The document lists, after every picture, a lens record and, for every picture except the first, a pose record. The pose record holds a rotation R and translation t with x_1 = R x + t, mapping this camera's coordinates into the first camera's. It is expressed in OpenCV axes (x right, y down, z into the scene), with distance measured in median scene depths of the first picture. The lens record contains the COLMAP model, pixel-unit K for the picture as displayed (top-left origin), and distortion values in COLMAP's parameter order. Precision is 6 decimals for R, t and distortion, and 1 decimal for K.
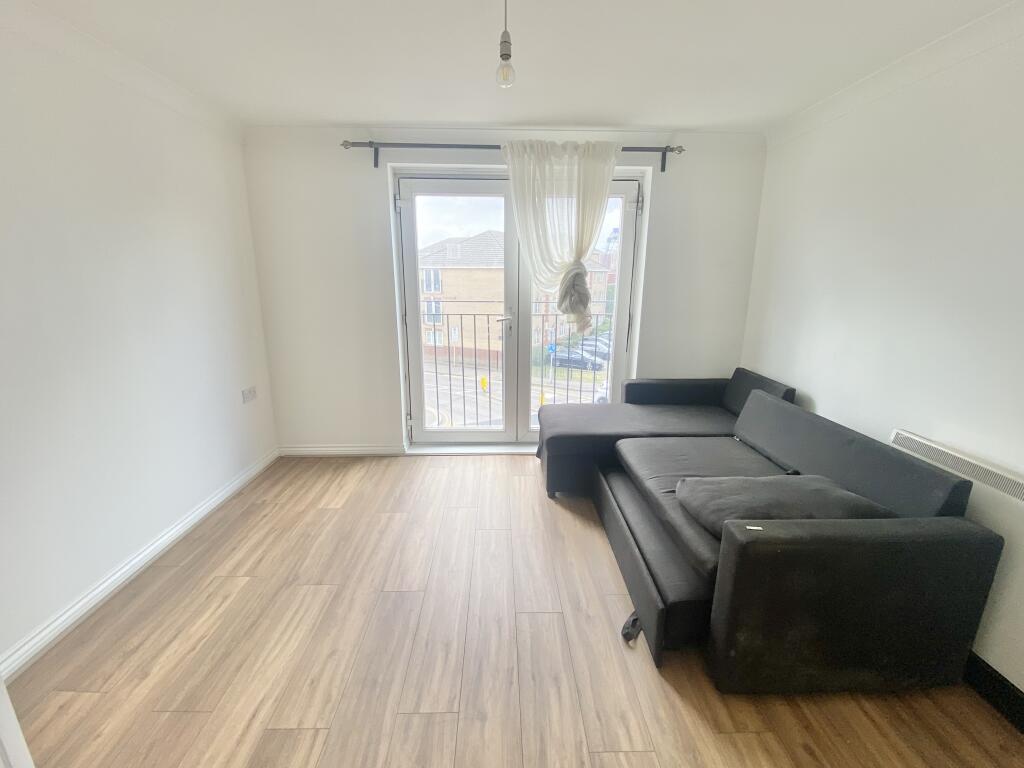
lens RADIAL K [[437.1, 0, 511.2], [0, 437.1, 390.9], [0, 0, 1]] dist [-0.019364, -0.000827]
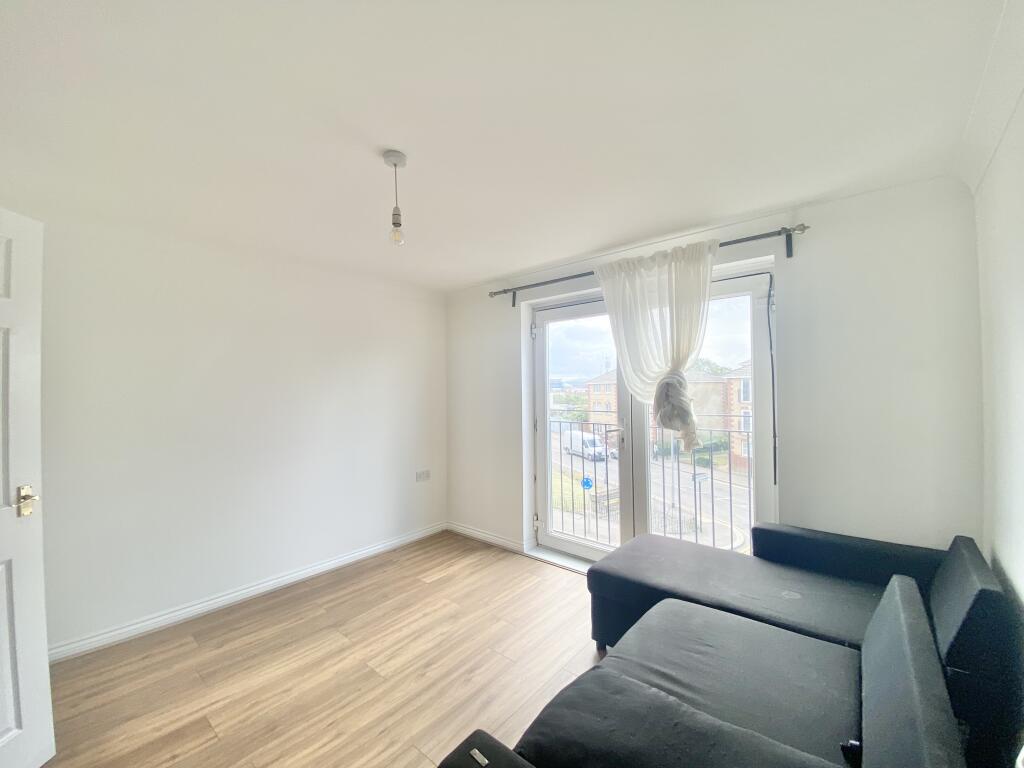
lens RADIAL K [[407.2, 0, 511.6], [0, 407.2, 381.0], [0, 0, 1]] dist [-0.013973, -0.002182]
pose [[0.744910, -0.029074, -0.666531, 0.470586], [-0.144898, 0.968153, -0.204167, -0.062149], [0.651240, 0.248665, 0.716974, 0.202321]]
